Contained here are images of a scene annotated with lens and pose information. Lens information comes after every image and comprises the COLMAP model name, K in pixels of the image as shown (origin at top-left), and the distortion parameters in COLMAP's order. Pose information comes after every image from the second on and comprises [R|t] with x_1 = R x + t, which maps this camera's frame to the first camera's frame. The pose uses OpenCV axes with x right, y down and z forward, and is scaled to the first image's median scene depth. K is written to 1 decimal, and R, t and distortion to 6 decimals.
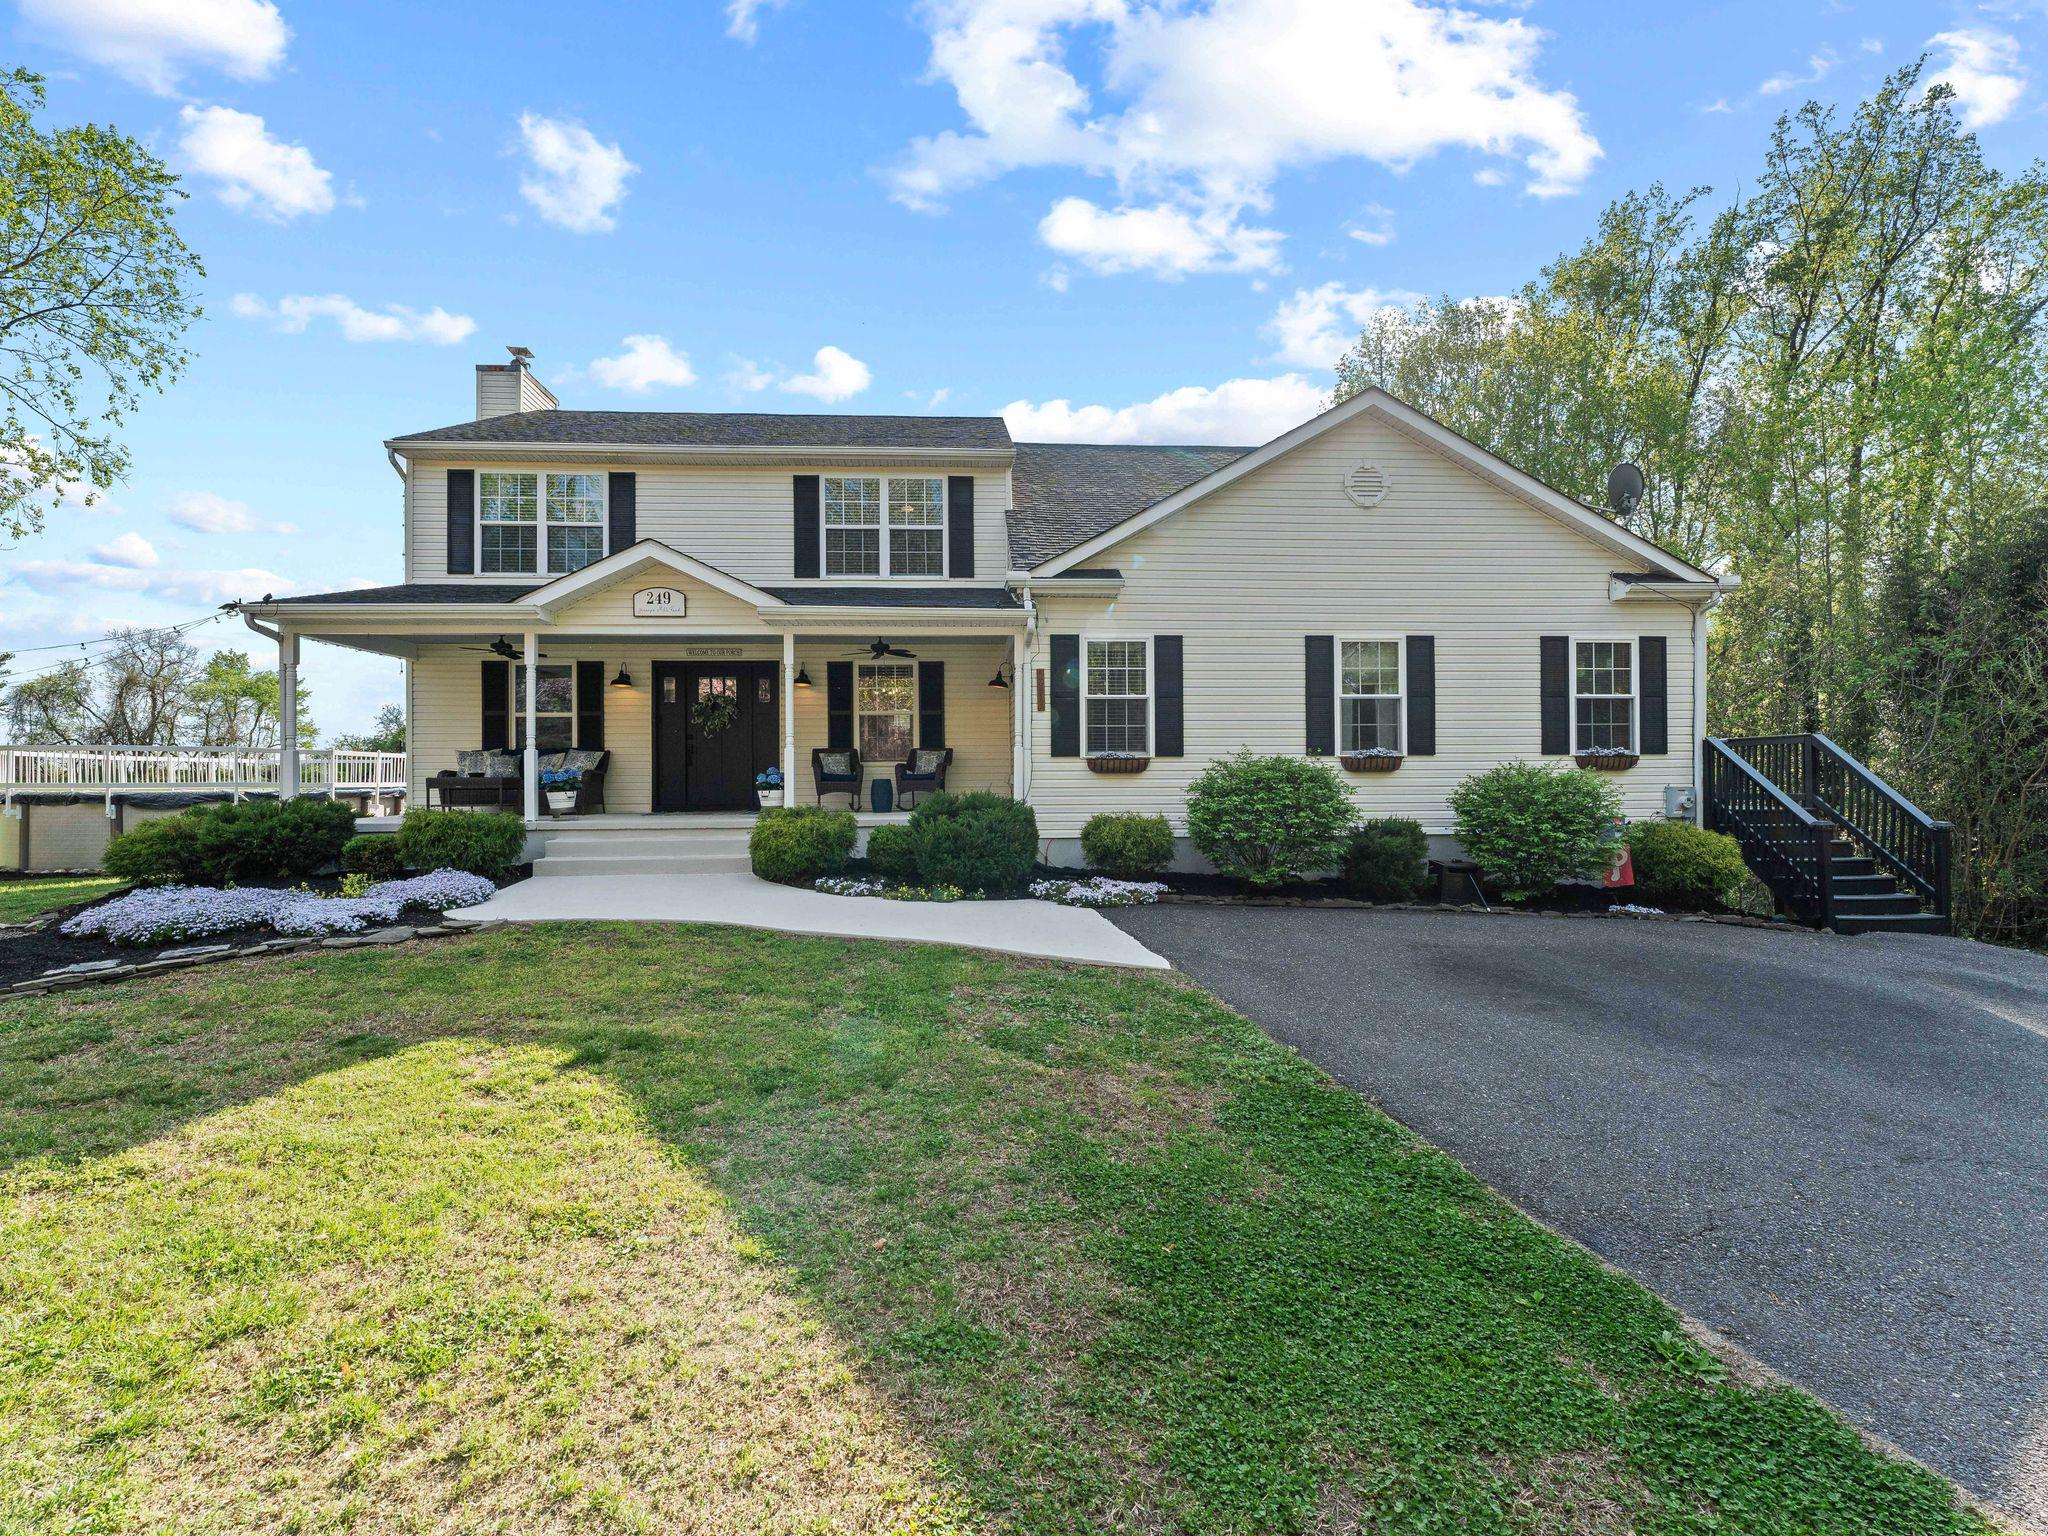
lens RADIAL K [[923.0, 0, 1022.8], [0, 923.0, 765.0], [0, 0, 1]] dist [-0.000694, -0.000275]
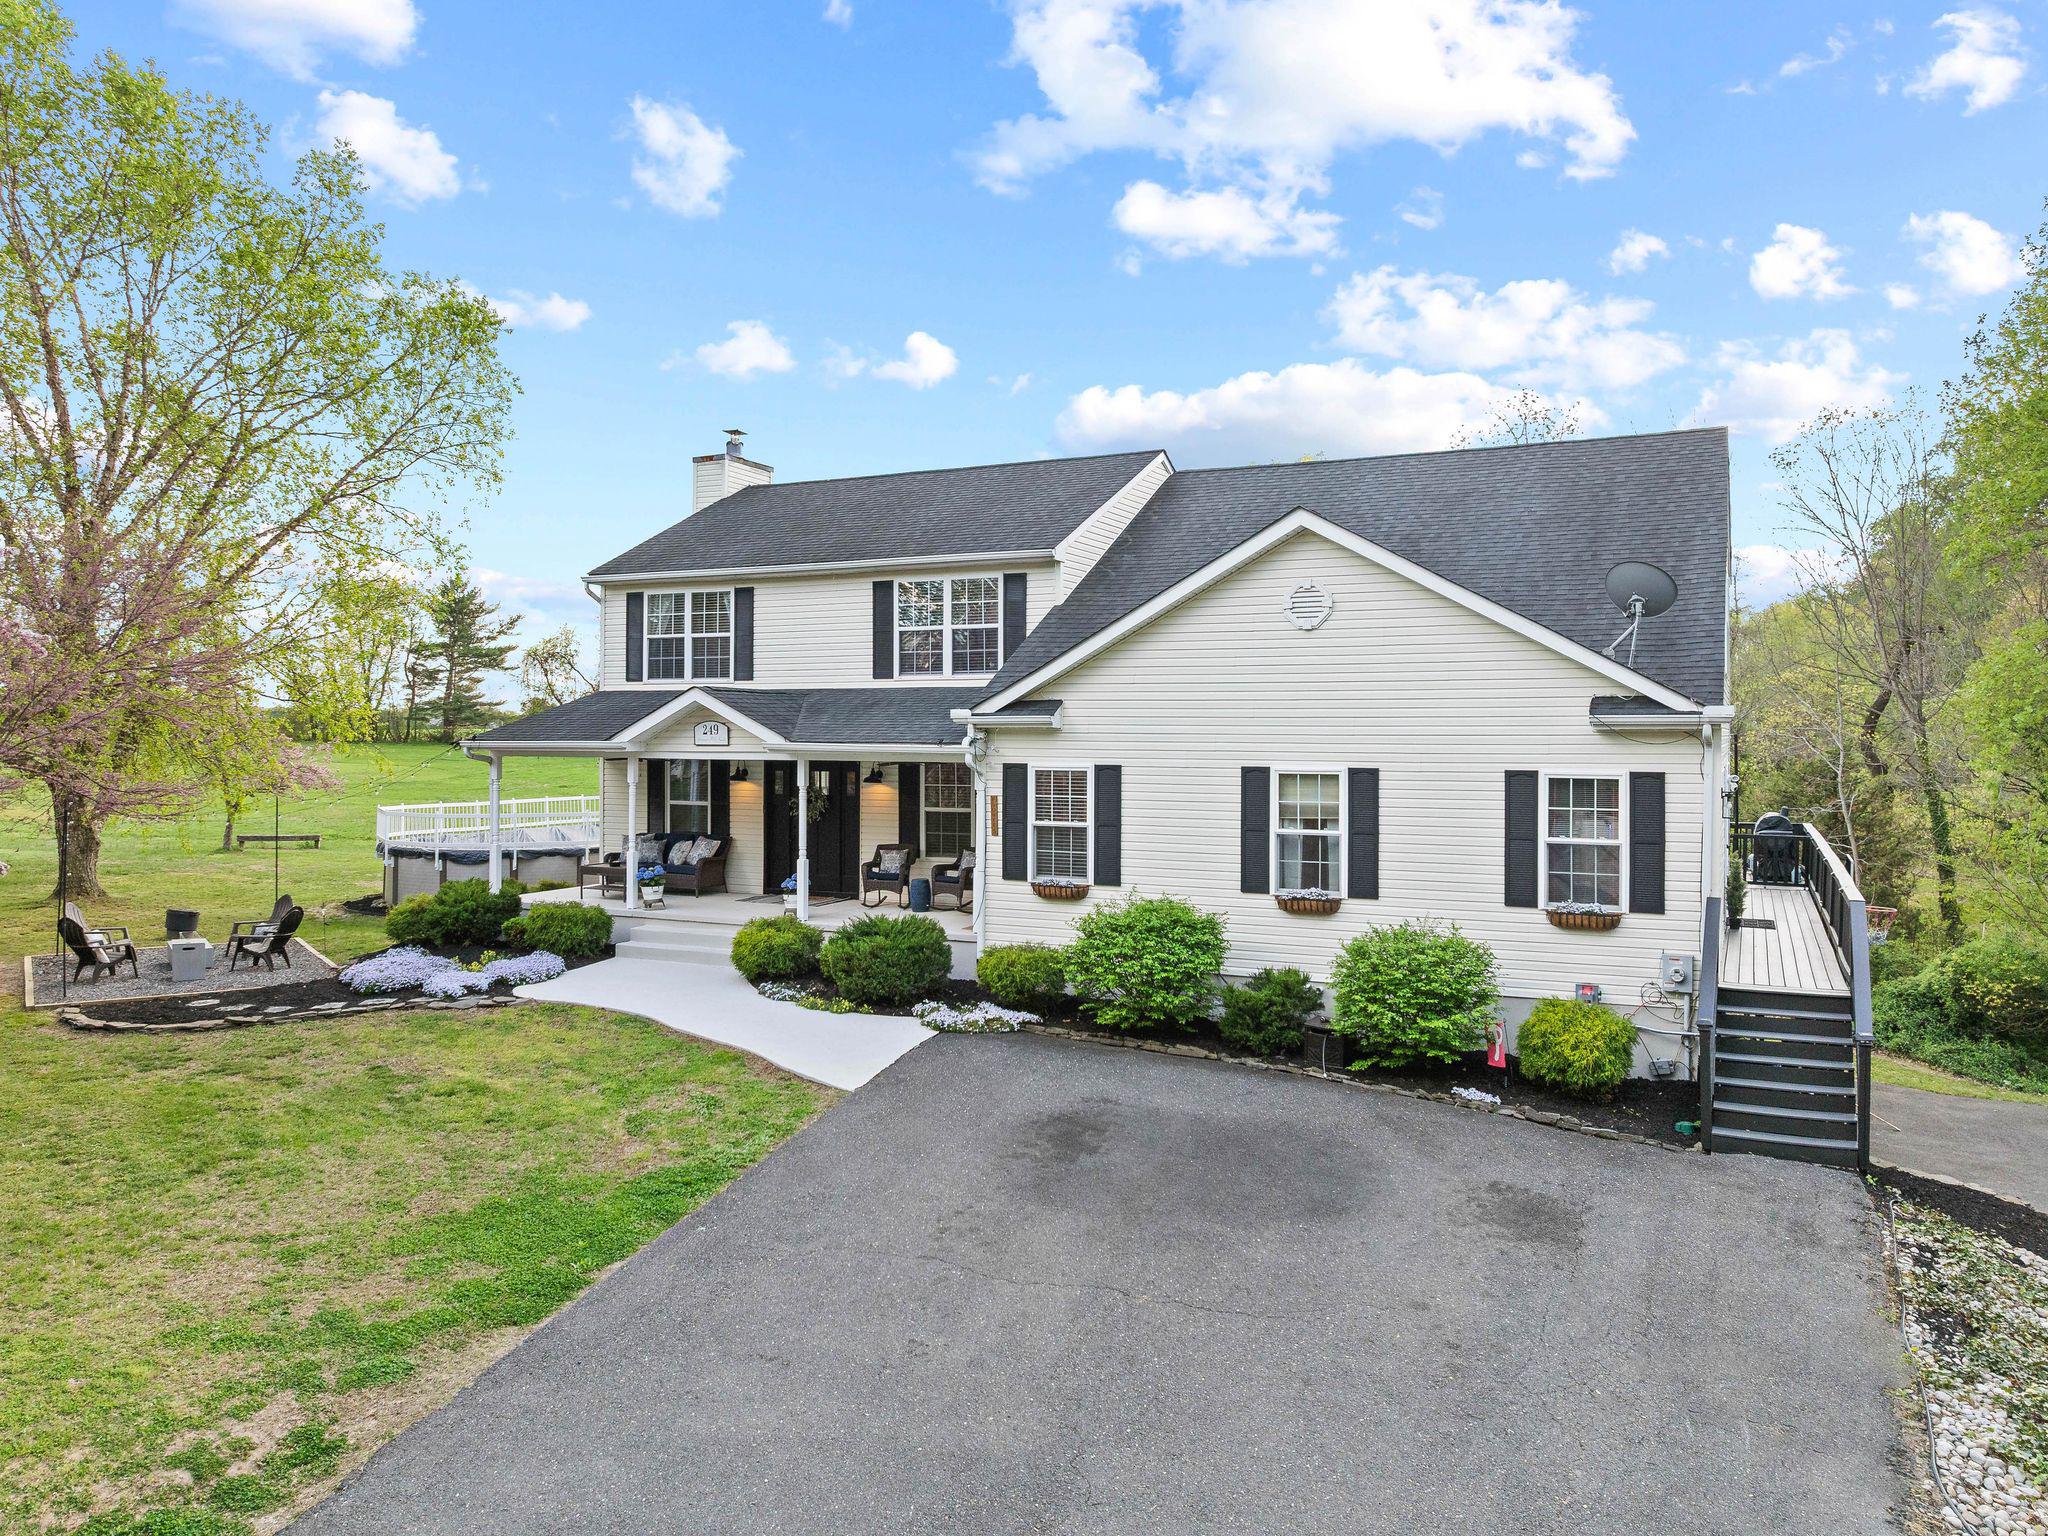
lens RADIAL K [[1464.9, 0, 1036.9], [0, 1464.9, 703.4], [0, 0, 1]] dist [-0.020601, -0.000928]
pose [[0.871646, -0.000266, -0.490136, 0.861955], [-0.002009, 0.999990, -0.004117, -0.197945], [0.490132, 0.004573, 0.871636, -0.426153]]
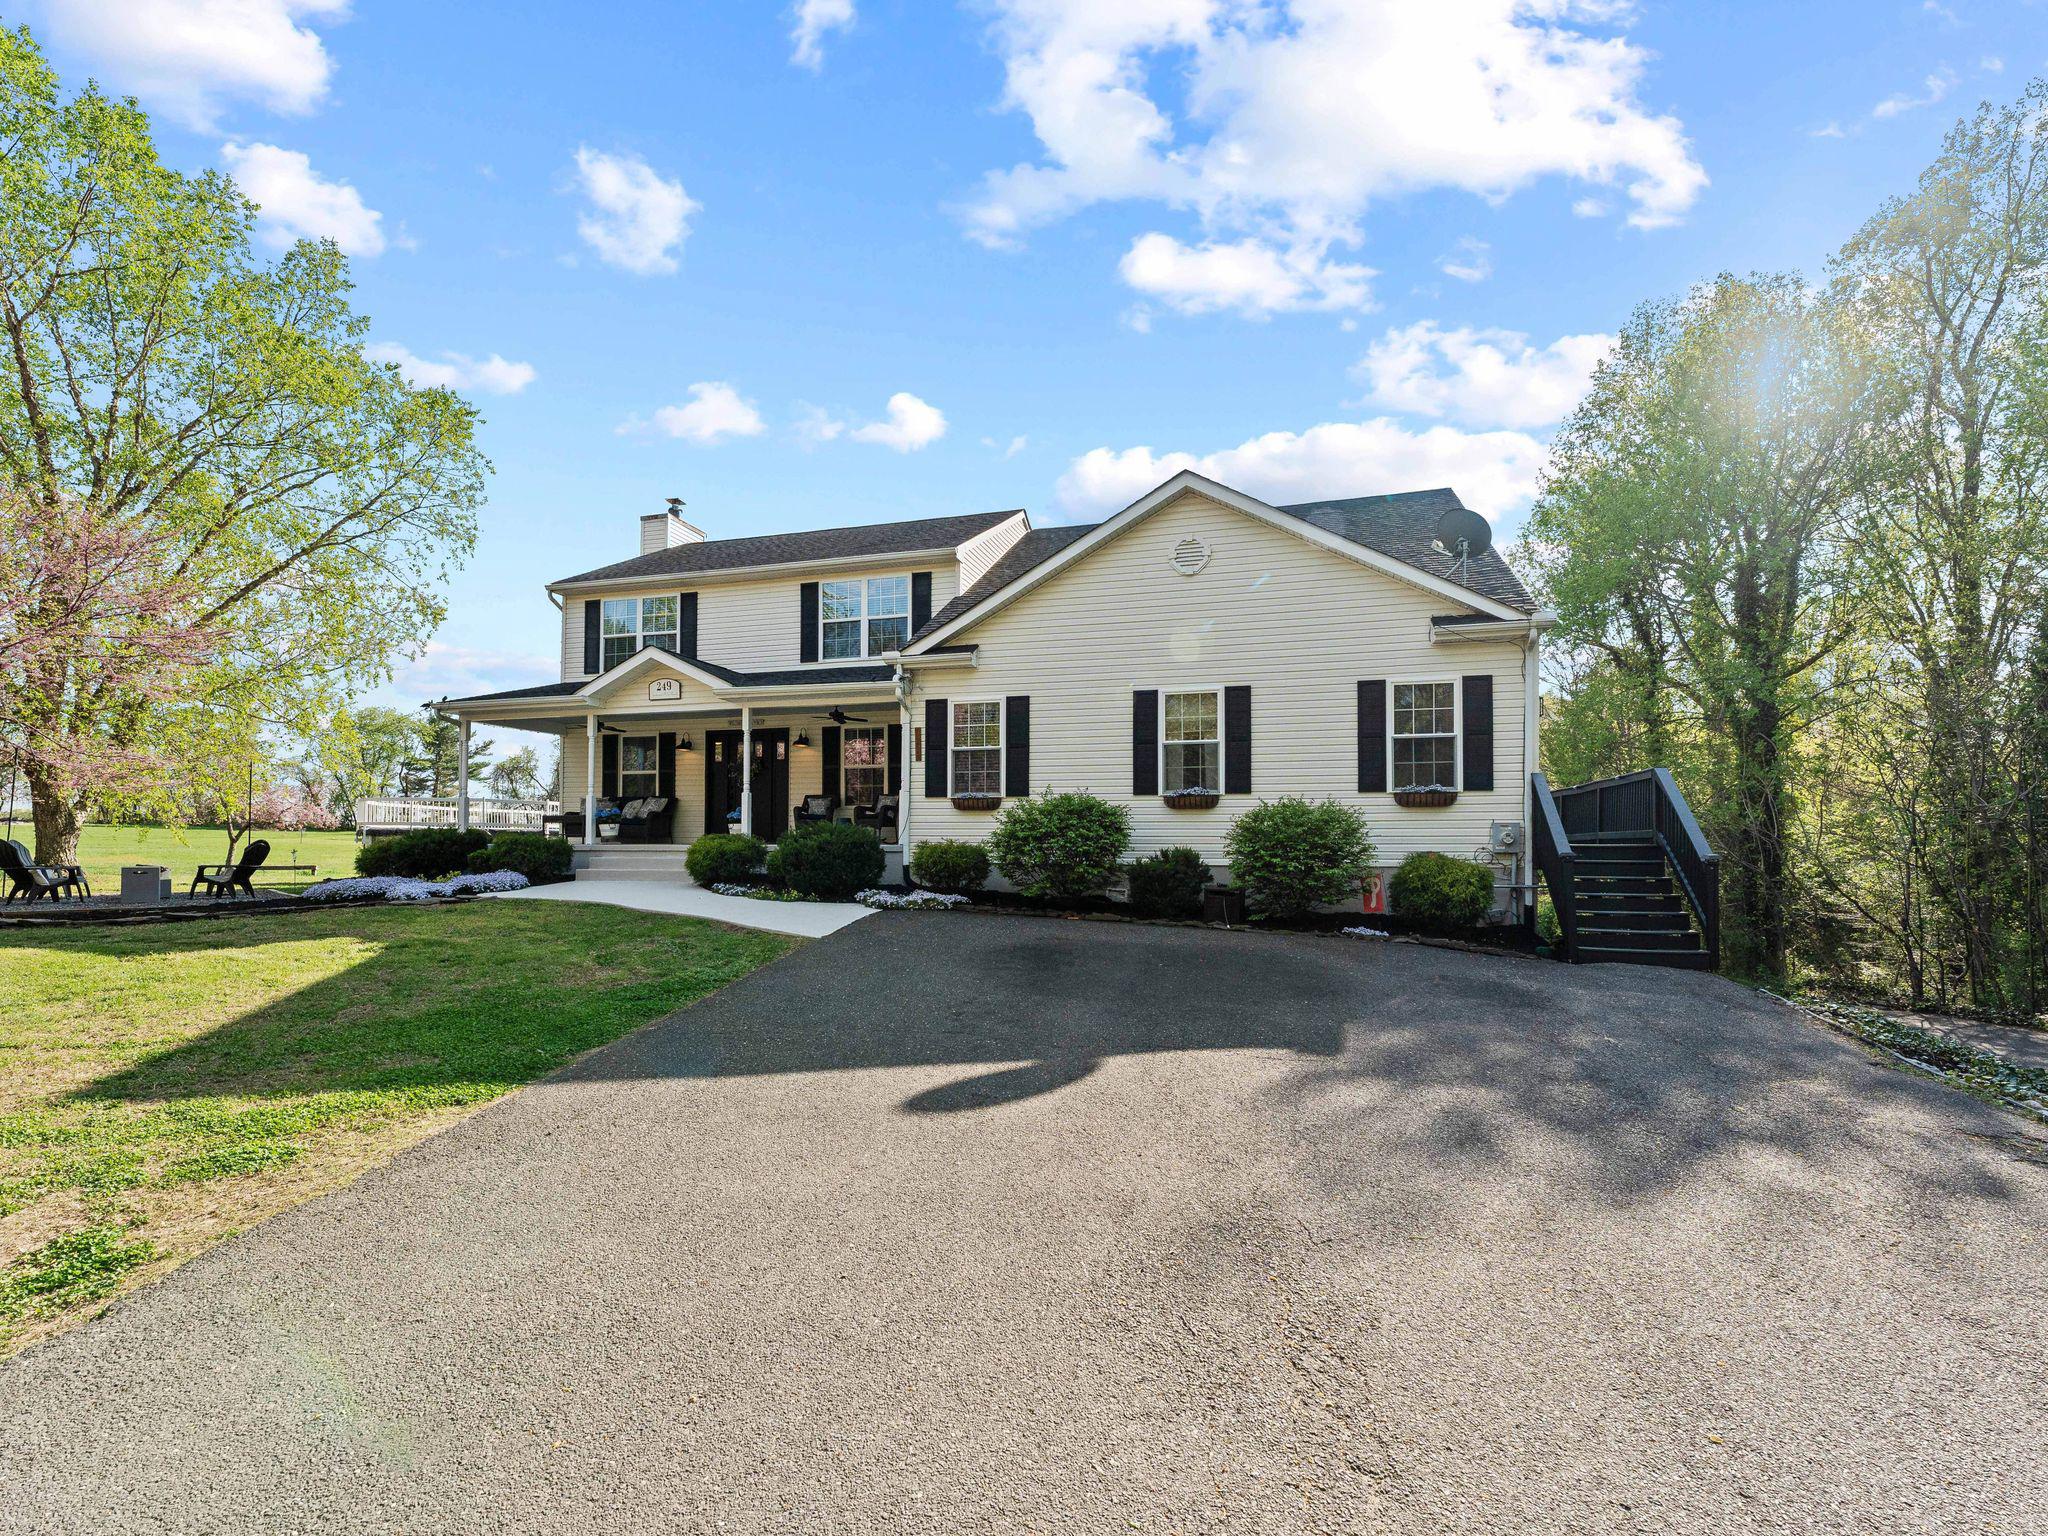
lens RADIAL K [[946.8, 0, 1016.3], [0, 946.8, 807.9], [0, 0, 1]] dist [0.000749, 0.000011]
pose [[0.940611, -0.004232, -0.339460, 0.567225], [-0.003485, 0.999749, -0.022121, 0.032262], [0.339468, 0.021990, 0.940360, -0.158308]]
